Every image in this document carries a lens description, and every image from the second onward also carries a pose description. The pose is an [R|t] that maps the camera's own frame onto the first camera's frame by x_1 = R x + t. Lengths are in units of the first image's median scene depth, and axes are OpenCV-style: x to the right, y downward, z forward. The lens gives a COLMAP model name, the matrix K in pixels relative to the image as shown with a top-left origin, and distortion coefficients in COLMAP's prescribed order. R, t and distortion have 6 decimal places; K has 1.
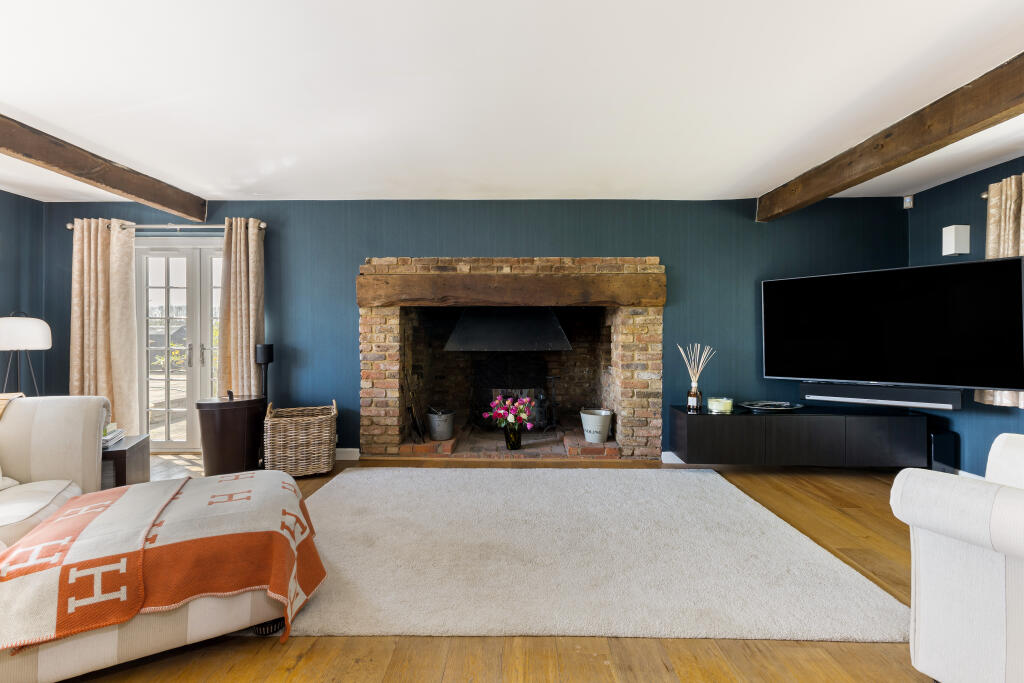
lens RADIAL K [[444.3, 0, 507.9], [0, 444.3, 337.6], [0, 0, 1]] dist [0.011186, 0.000041]
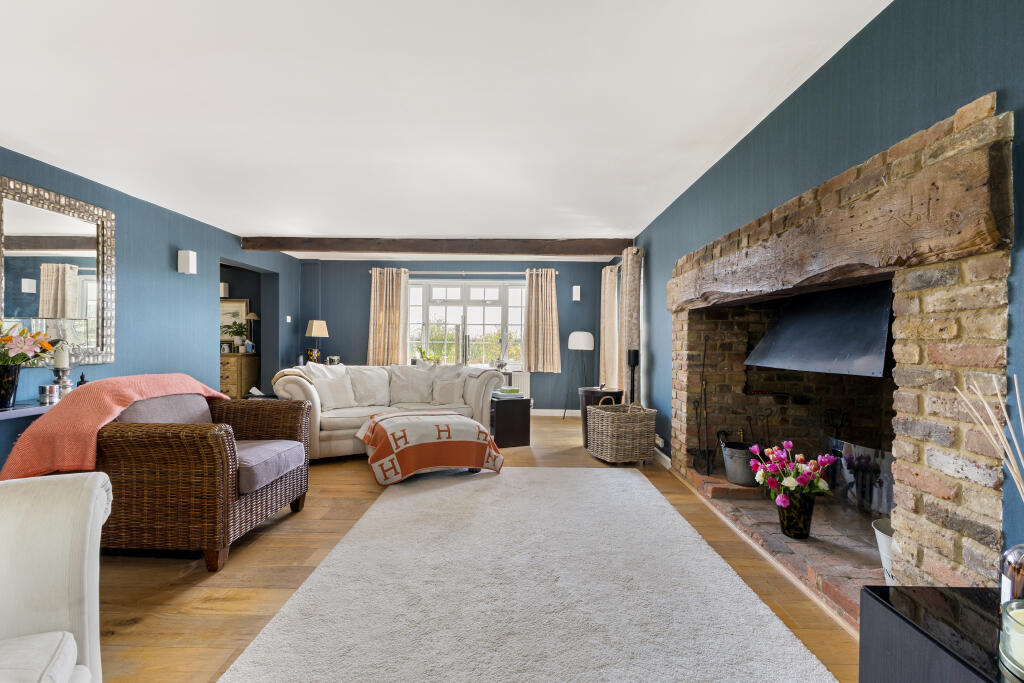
lens RADIAL K [[444.3, 0, 506.2], [0, 444.3, 341.2], [0, 0, 1]] dist [0.011186, 0.000041]
pose [[-0.013726, -0.000487, -0.999906, 0.655212], [-0.014064, 0.999901, -0.000294, -0.003099], [0.999807, 0.014059, -0.013731, 0.664711]]
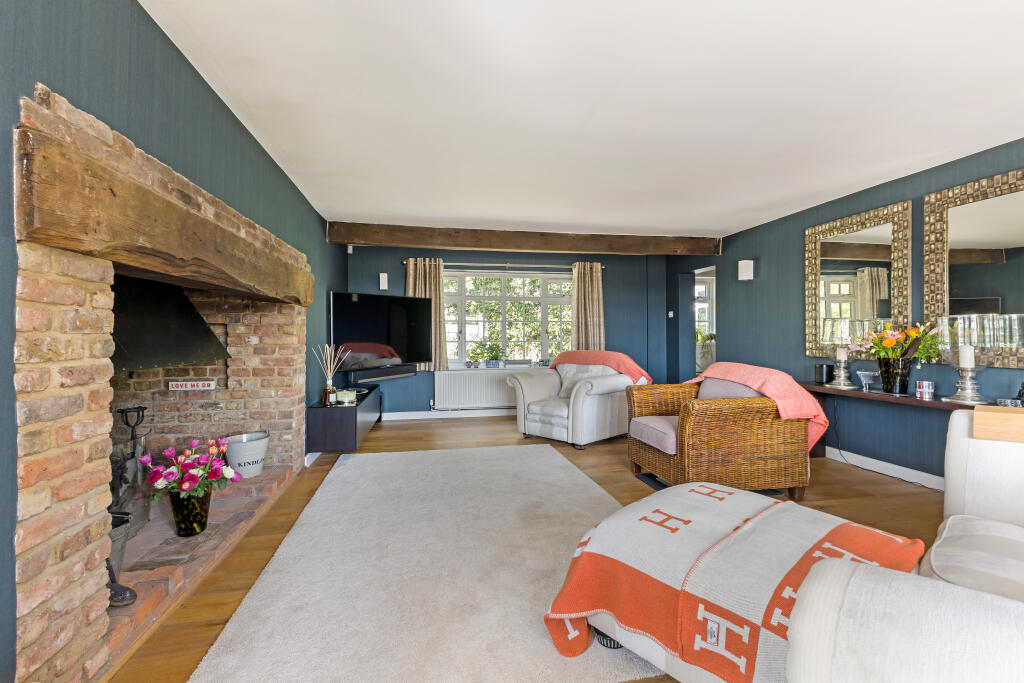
lens RADIAL K [[444.3, 0, 514.9], [0, 444.3, 334.9], [0, 0, 1]] dist [0.011186, 0.000041]
pose [[-0.220700, 0.002193, 0.975339, -0.692777], [0.012630, 0.999920, 0.000609, -0.003737], [-0.975260, 0.012453, -0.220710, 0.758725]]
